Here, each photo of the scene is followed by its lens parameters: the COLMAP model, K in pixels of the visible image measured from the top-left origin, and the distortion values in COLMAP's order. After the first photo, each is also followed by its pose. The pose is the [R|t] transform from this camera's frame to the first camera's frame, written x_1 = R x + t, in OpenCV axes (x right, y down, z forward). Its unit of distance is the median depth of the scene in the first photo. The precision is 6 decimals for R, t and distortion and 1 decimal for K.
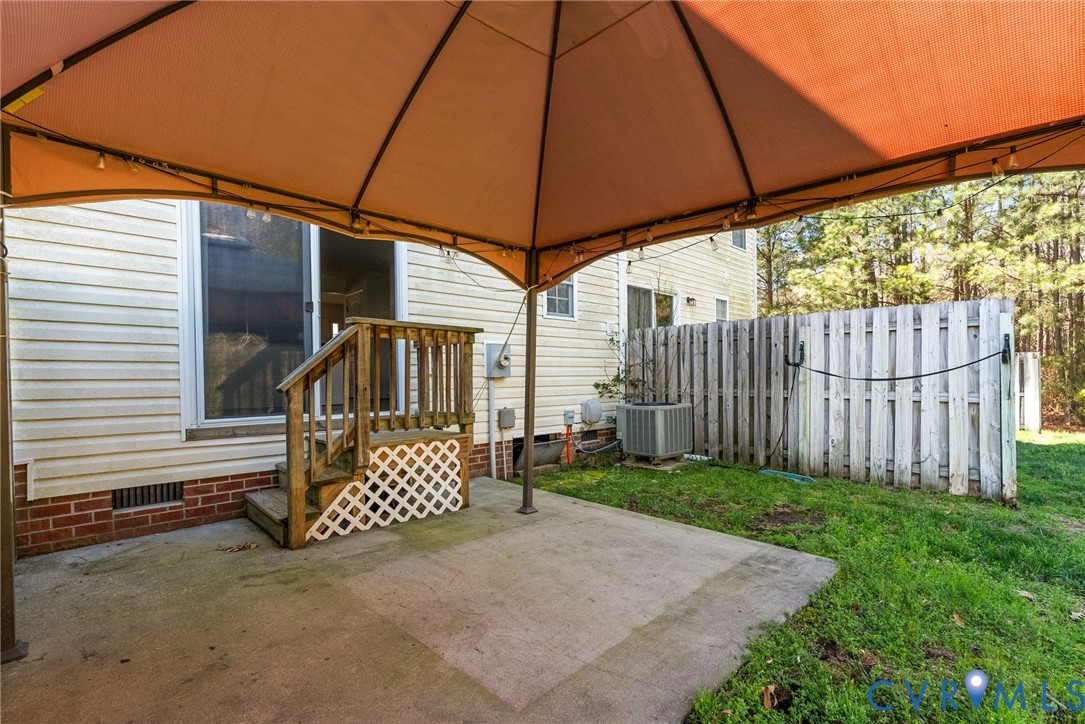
lens RADIAL K [[482.1, 0, 542.5], [0, 482.1, 362.0], [0, 0, 1]] dist [-0.003432, -0.000221]
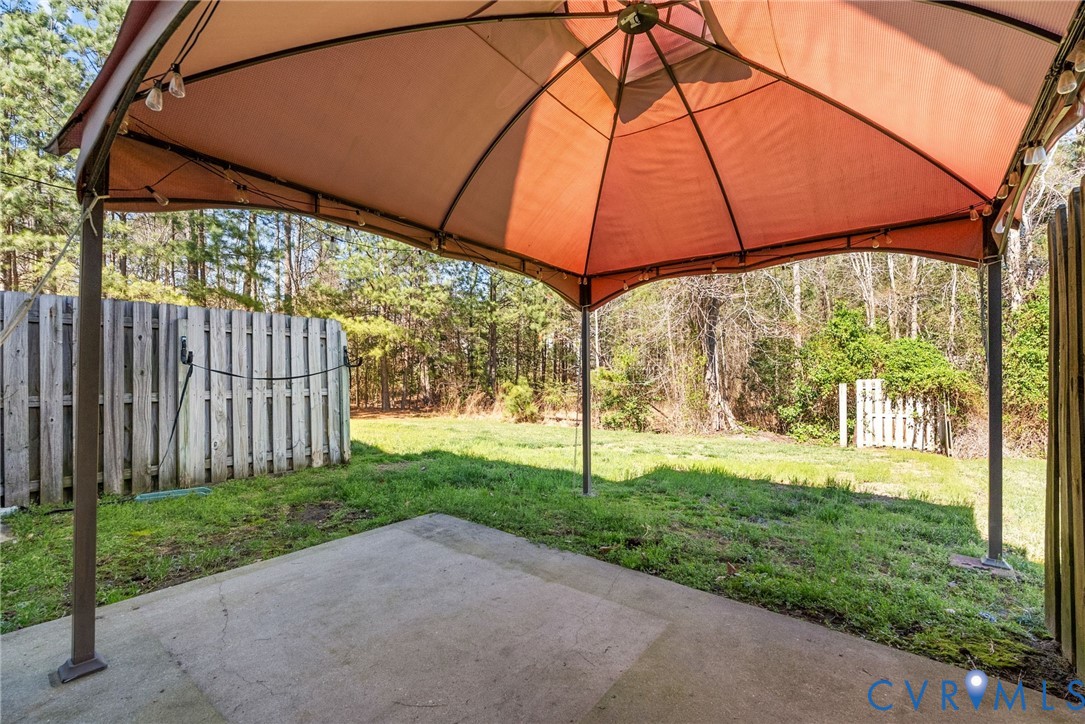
lens RADIAL K [[476.6, 0, 542.5], [0, 476.6, 362.0], [0, 0, 1]] dist [-0.000622, -0.000380]
pose [[-0.118058, 0.023236, 0.992735, -0.487861], [-0.029561, 0.999201, -0.026903, 0.009028], [-0.992567, -0.032522, -0.117277, 0.547924]]
